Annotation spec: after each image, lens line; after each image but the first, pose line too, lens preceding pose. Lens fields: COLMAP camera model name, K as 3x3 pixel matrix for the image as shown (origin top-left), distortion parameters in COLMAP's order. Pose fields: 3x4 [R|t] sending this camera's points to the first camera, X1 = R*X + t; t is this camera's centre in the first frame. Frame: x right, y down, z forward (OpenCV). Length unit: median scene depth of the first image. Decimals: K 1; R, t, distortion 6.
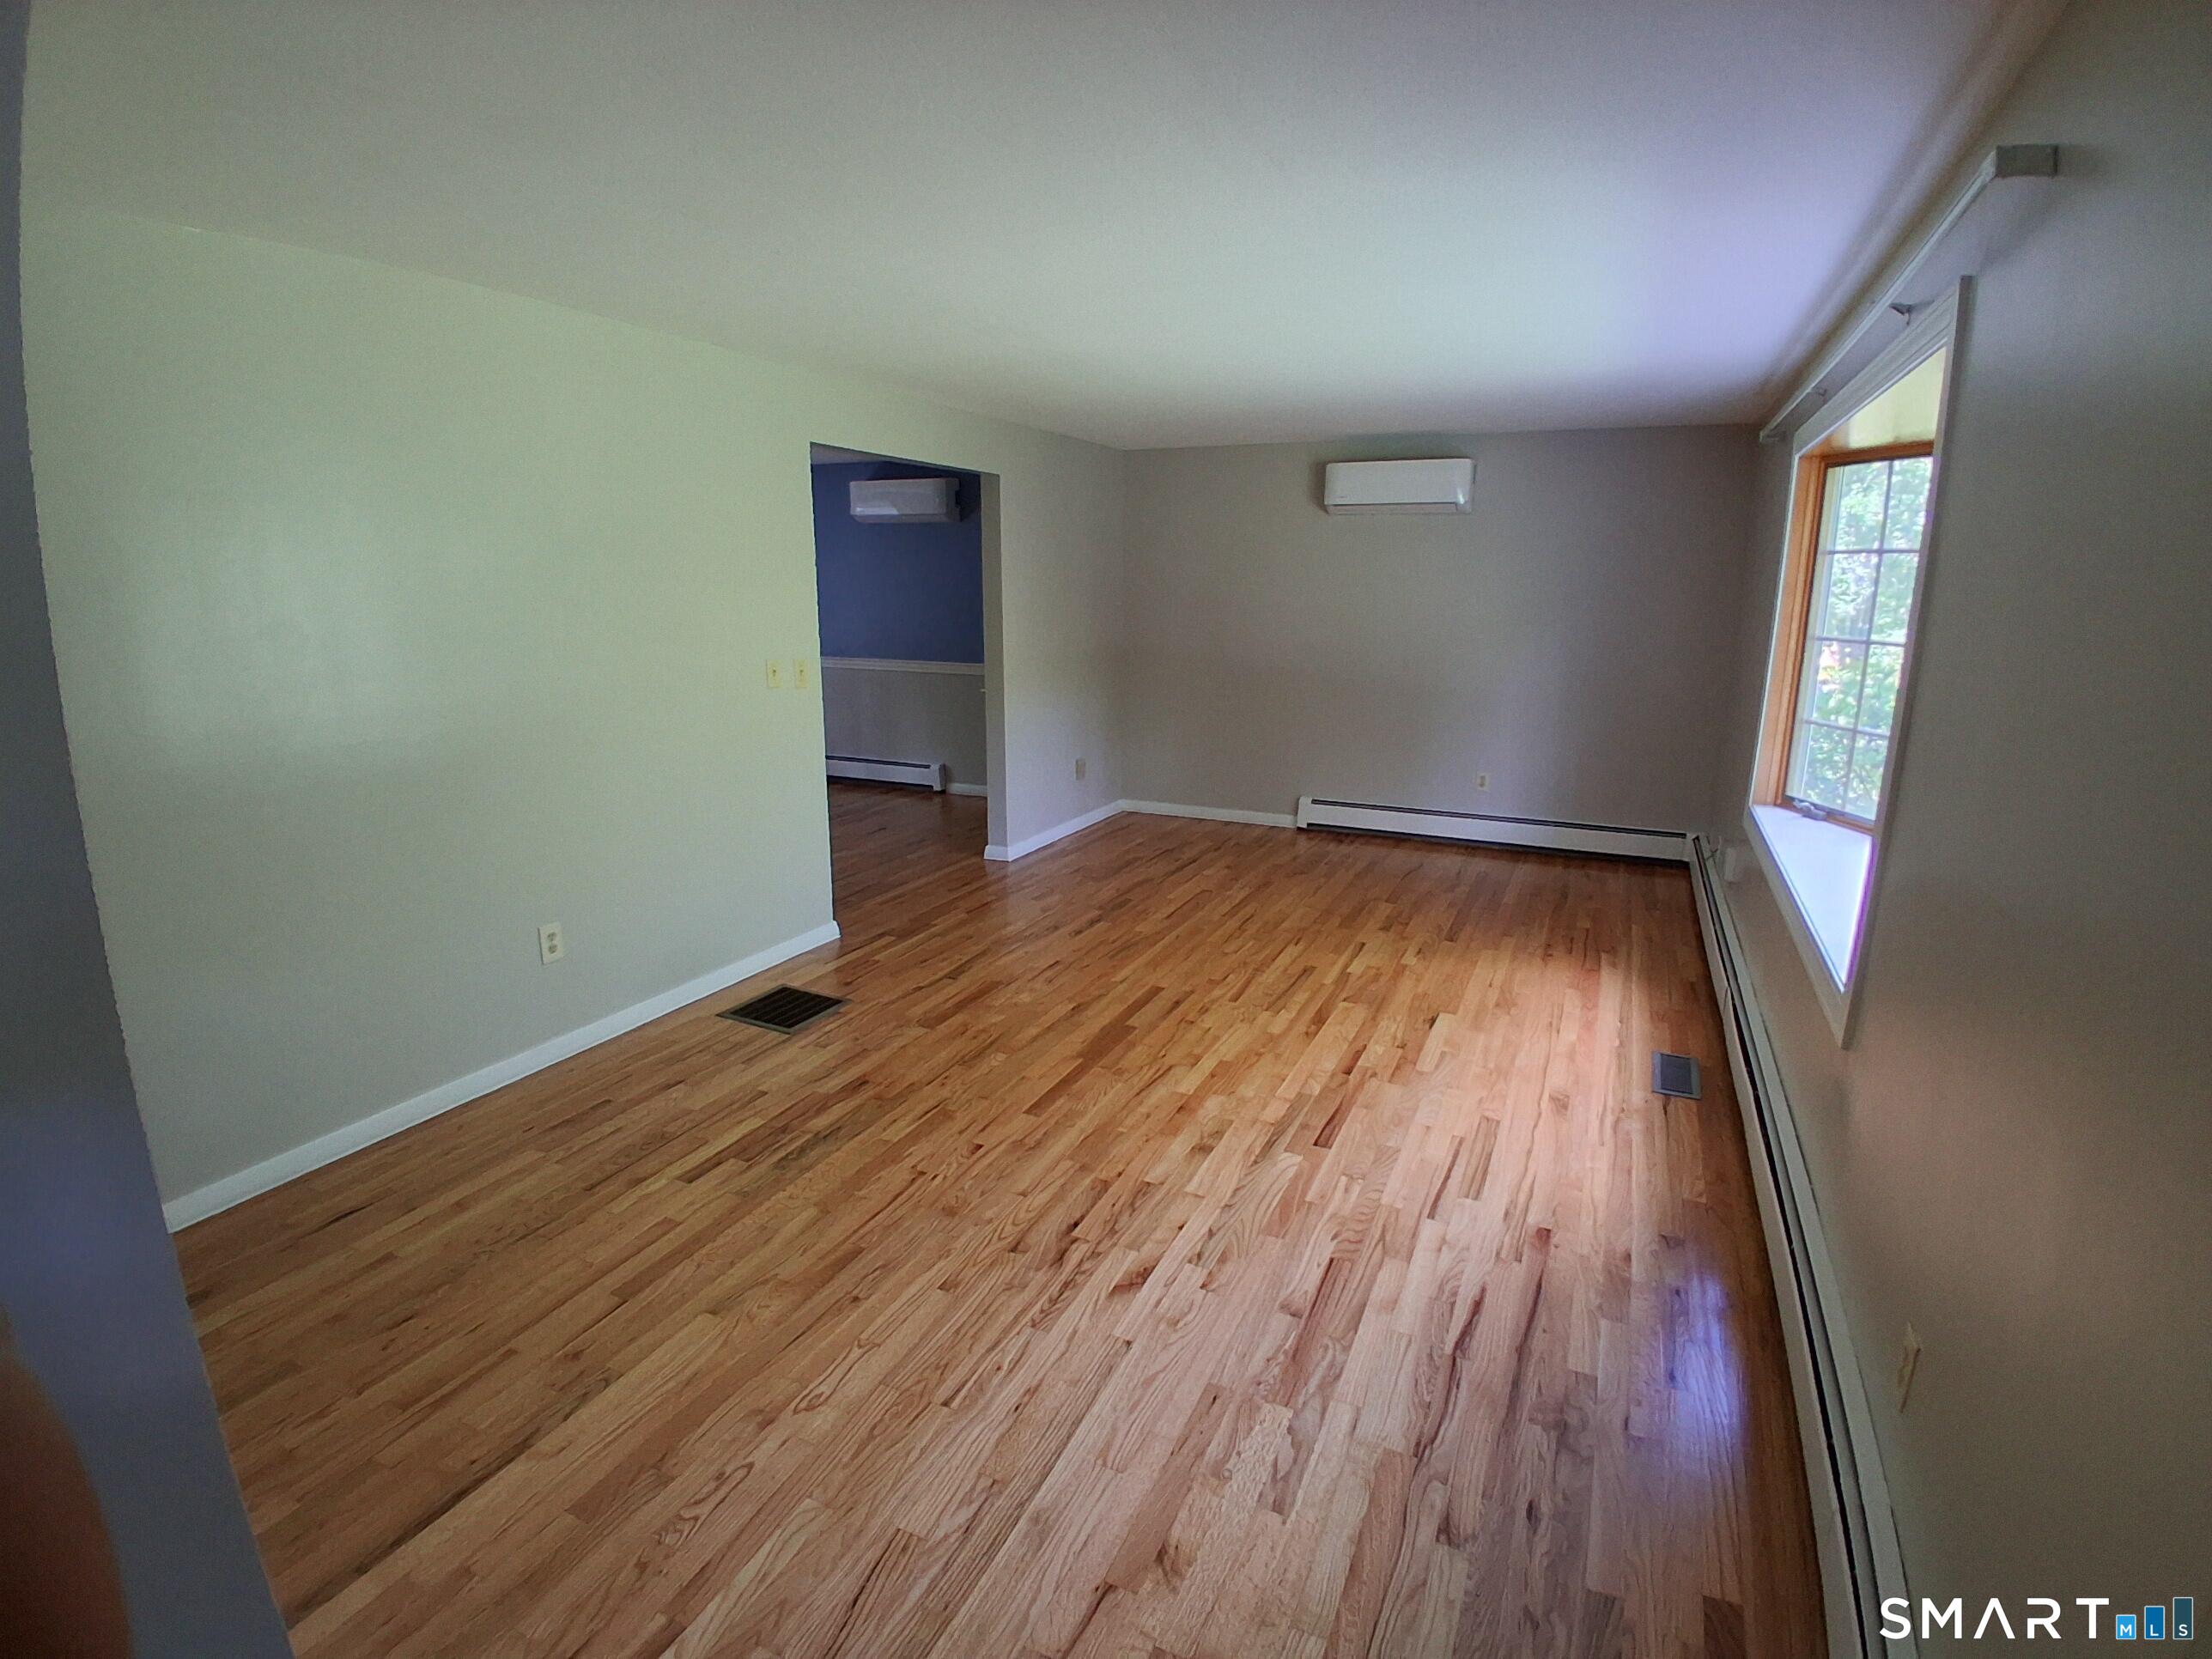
lens RADIAL K [[1097.9, 0, 1100.5], [0, 1097.9, 831.6], [0, 0, 1]] dist [-0.011758, -0.003581]
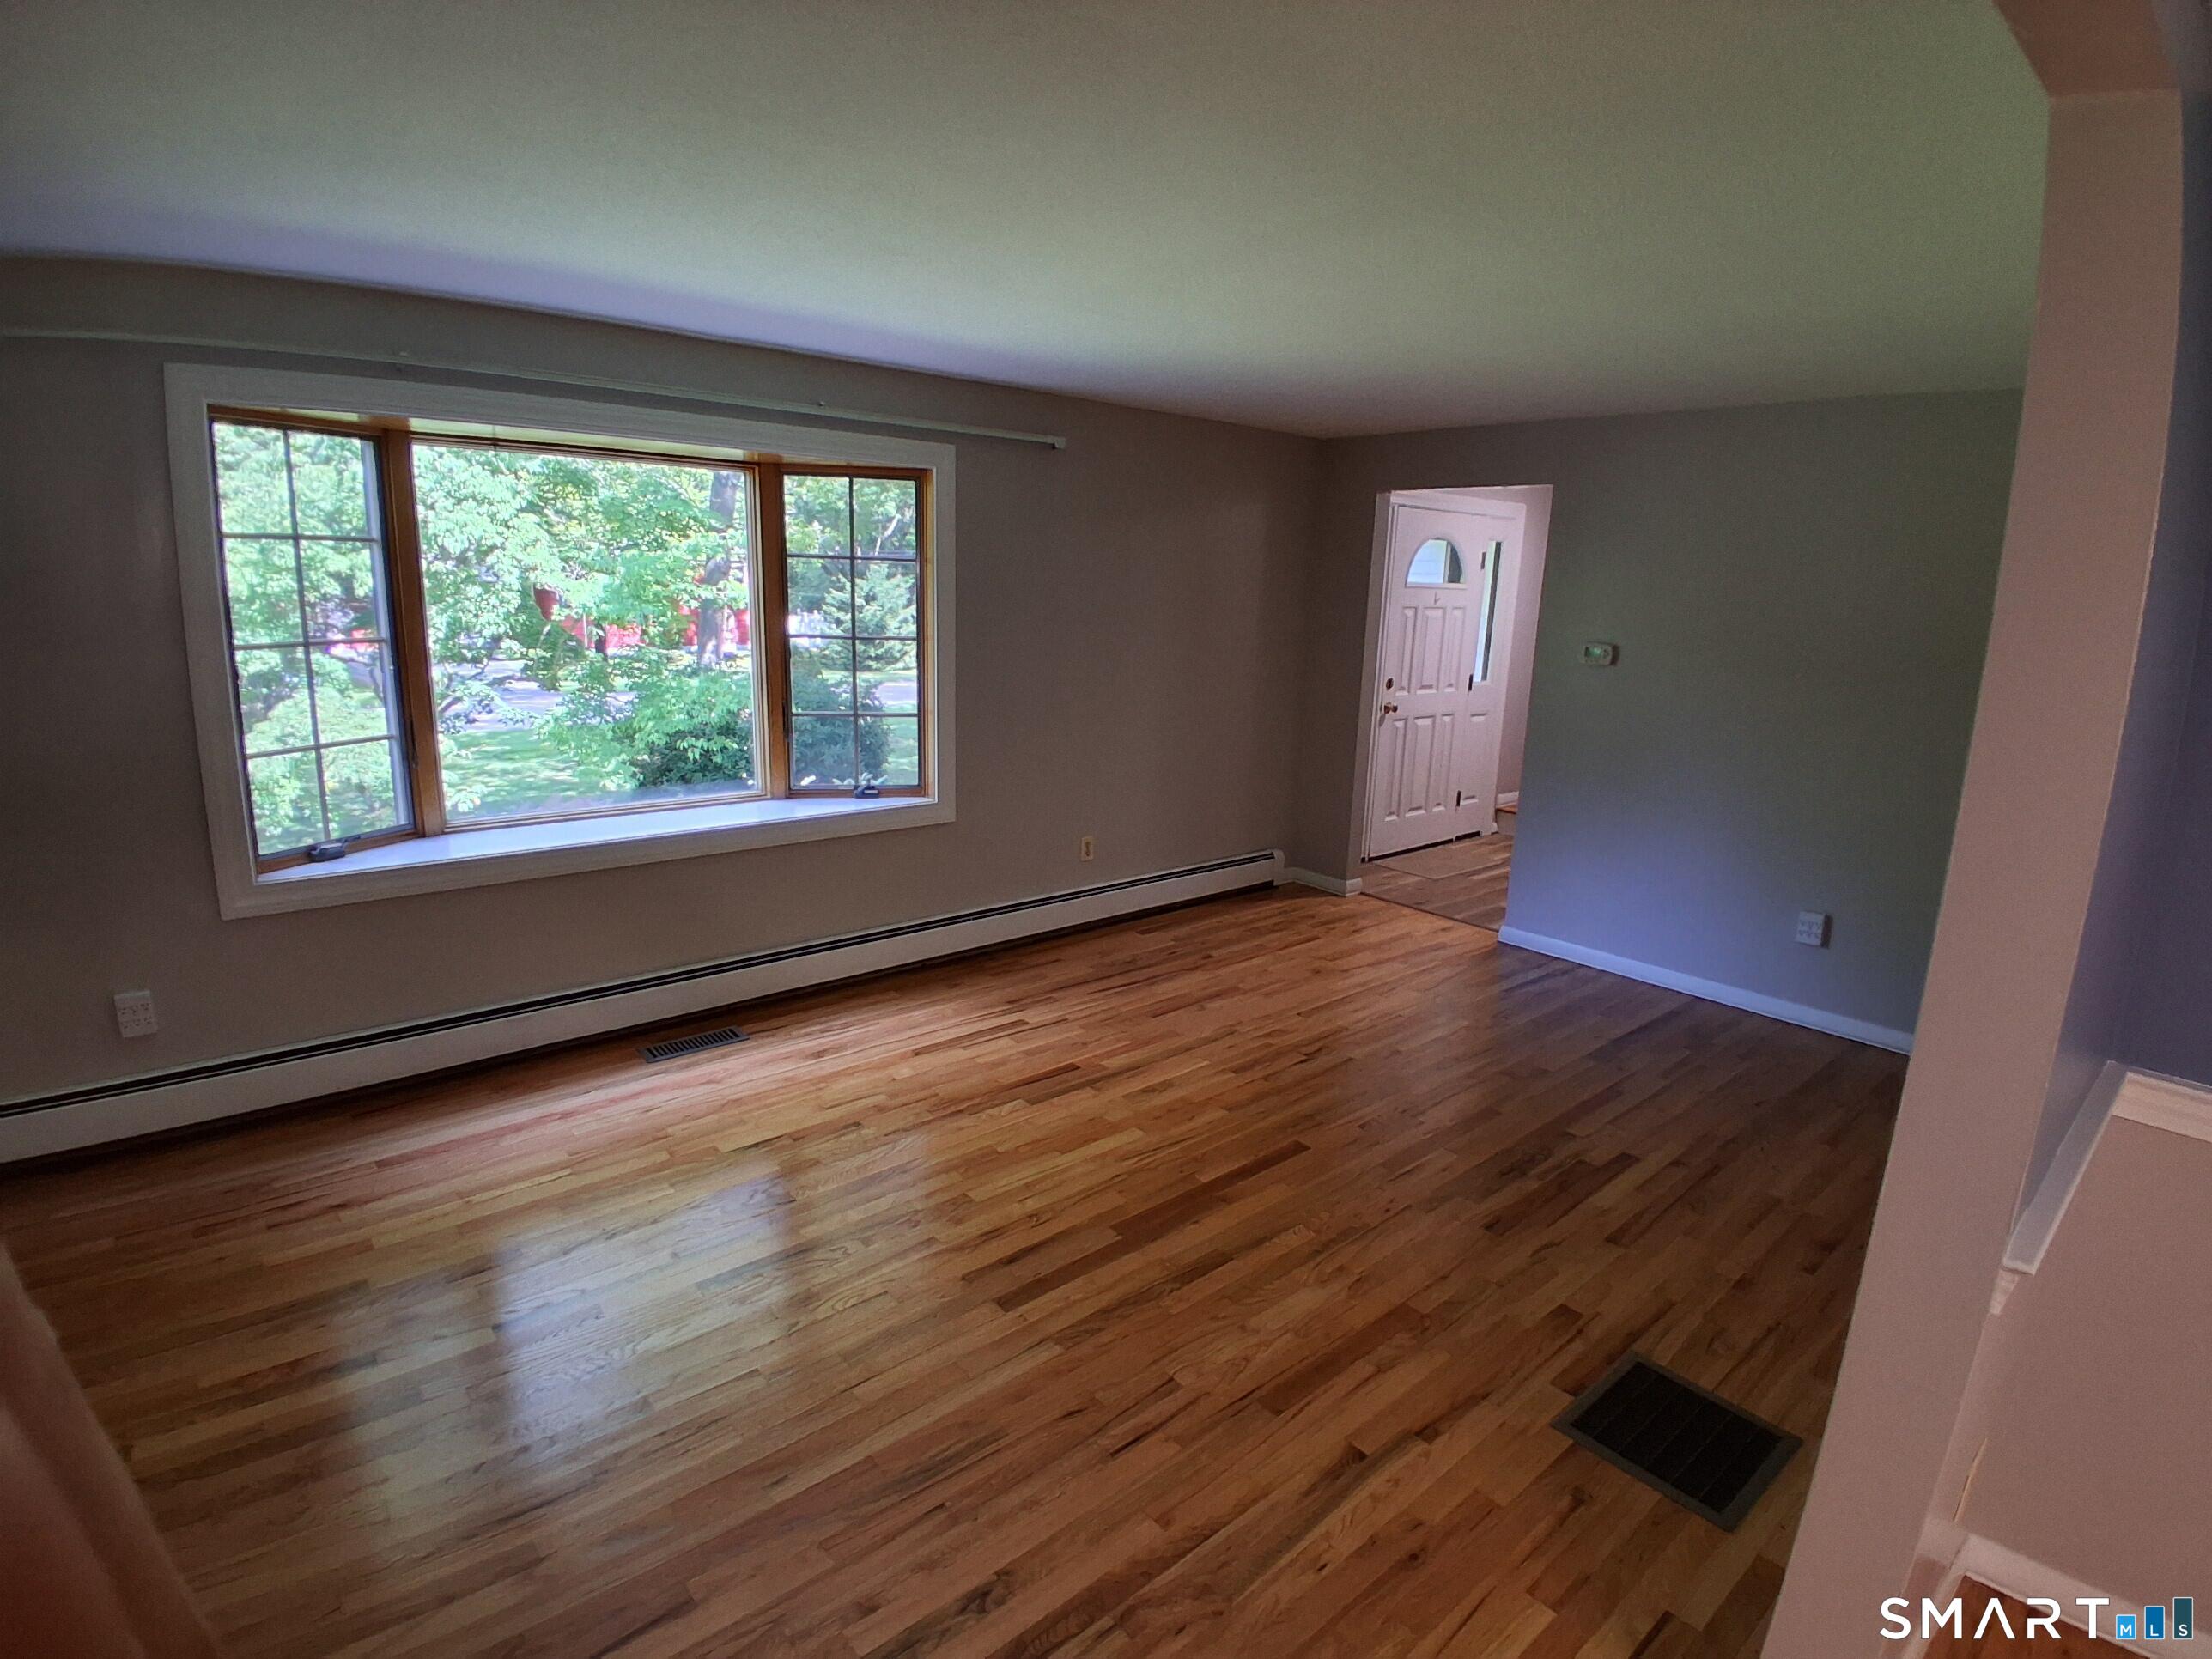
lens RADIAL K [[1097.9, 0, 1089.3], [0, 1097.9, 816.0], [0, 0, 1]] dist [-0.011758, -0.003581]
pose [[-0.908411, -0.120508, 0.400335, -0.245658], [0.056178, 0.913689, 0.402512, -0.420206], [-0.414288, 0.388136, -0.823235, 1.755585]]
